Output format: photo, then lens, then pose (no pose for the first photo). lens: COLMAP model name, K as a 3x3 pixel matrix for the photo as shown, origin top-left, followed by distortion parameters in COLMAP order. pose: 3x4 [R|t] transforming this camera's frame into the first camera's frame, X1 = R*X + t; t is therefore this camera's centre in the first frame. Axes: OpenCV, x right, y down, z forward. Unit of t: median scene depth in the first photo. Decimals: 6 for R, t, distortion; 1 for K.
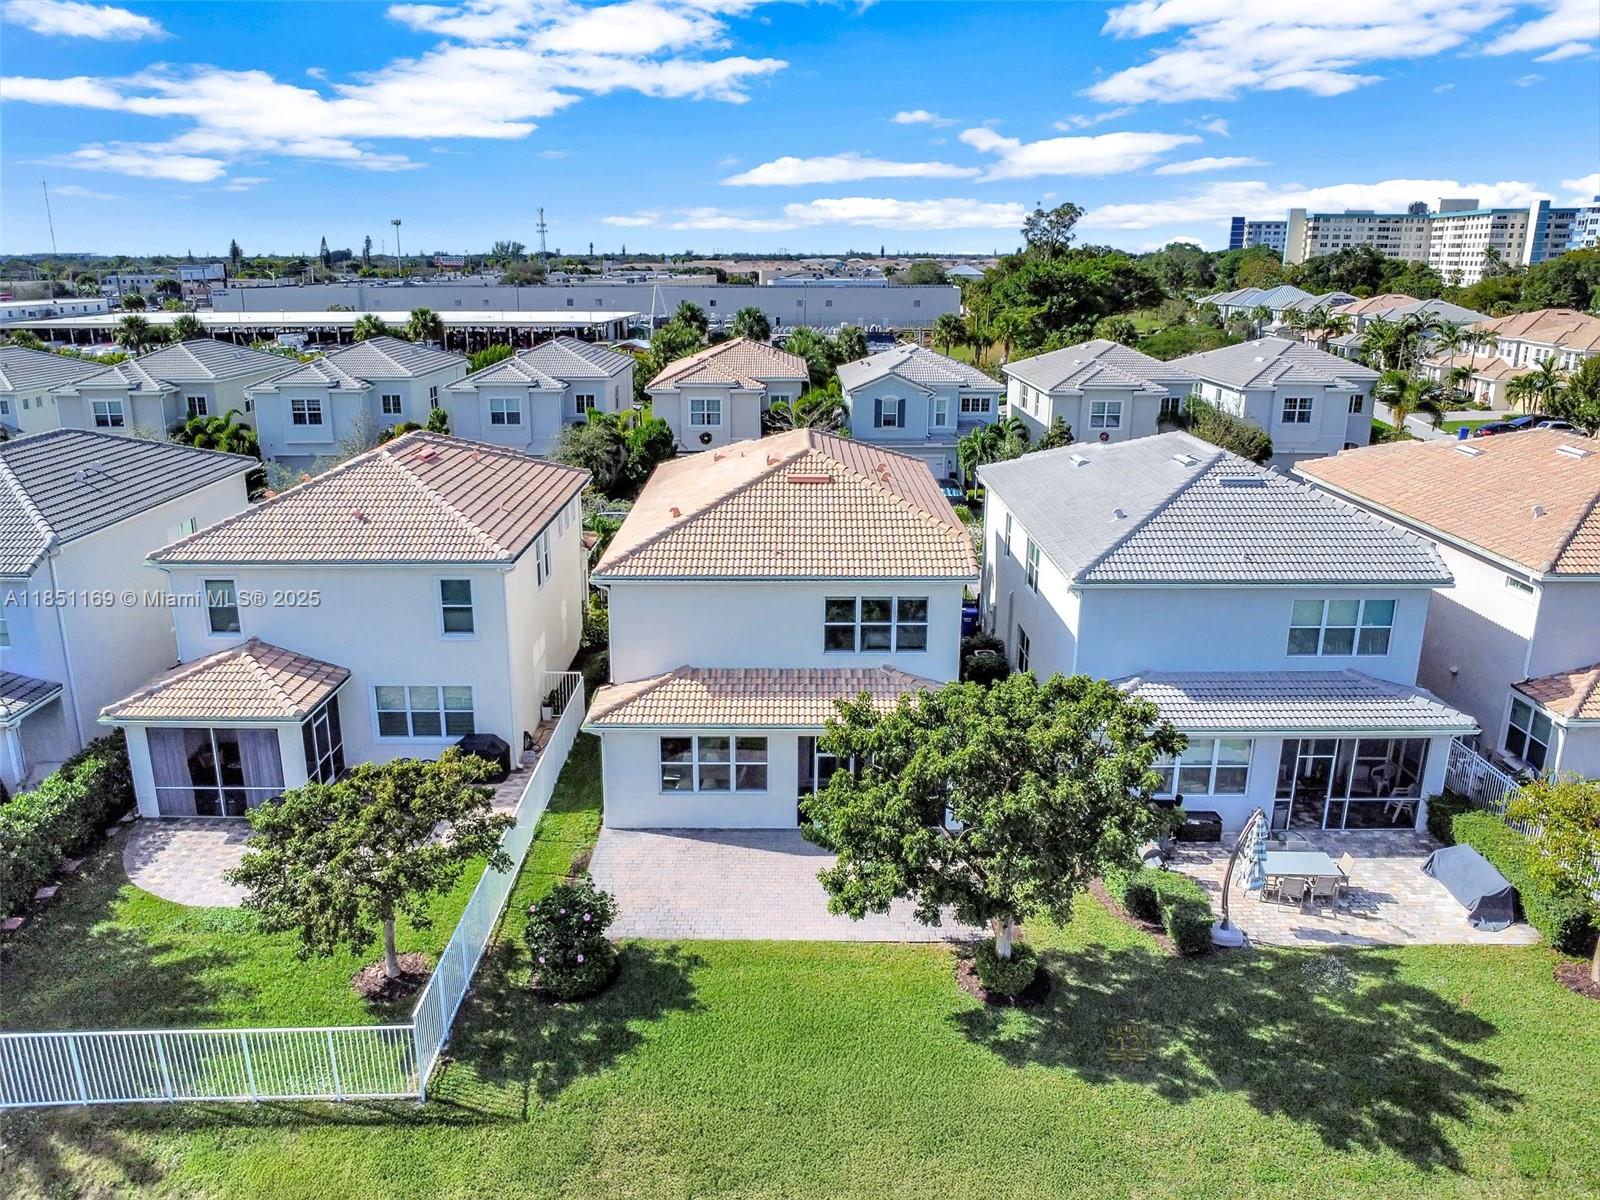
lens RADIAL K [[1133.1, 0, 800.1], [0, 1133.1, 587.5], [0, 0, 1]] dist [-0.047171, 0.016198]
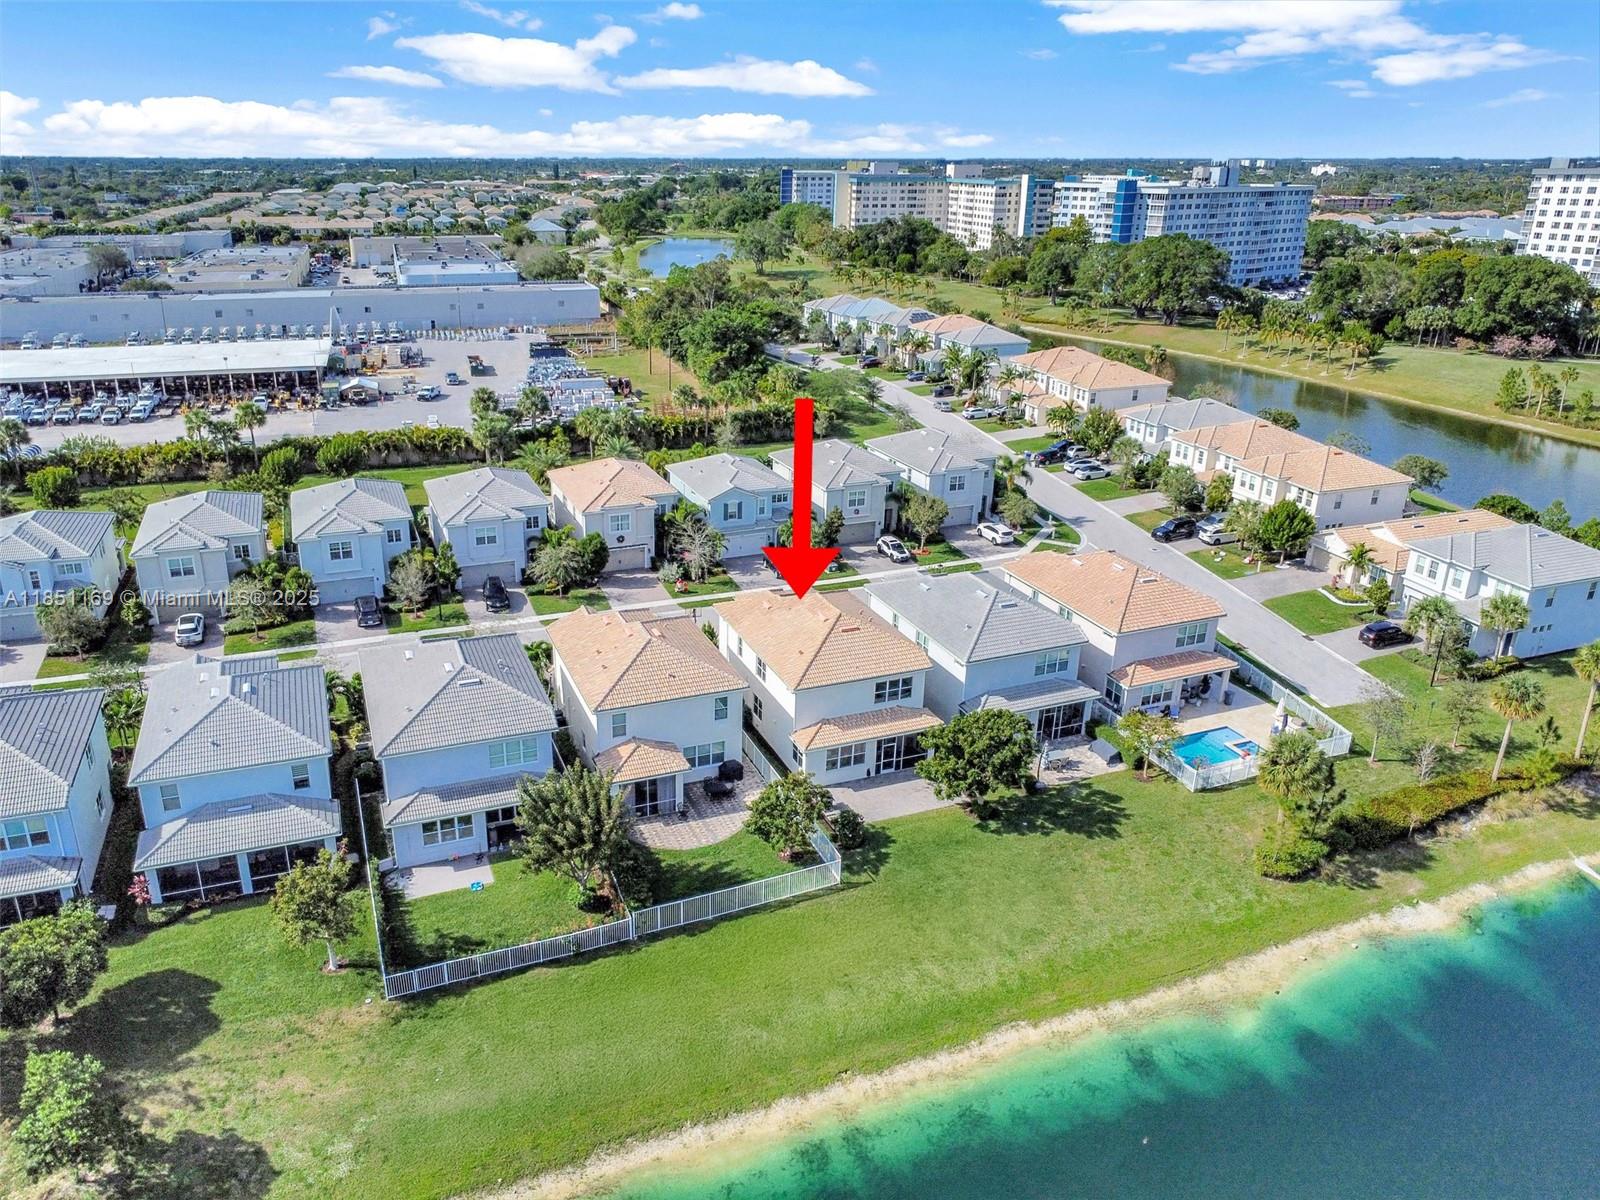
lens RADIAL K [[1133.1, 0, 802.4], [0, 1133.1, 609.1], [0, 0, 1]] dist [-0.047171, 0.016198]
pose [[0.923379, -0.126991, 0.362277, -0.990831], [0.092317, 0.989462, 0.111542, -0.436737], [-0.372624, -0.069551, 0.925372, -1.207563]]
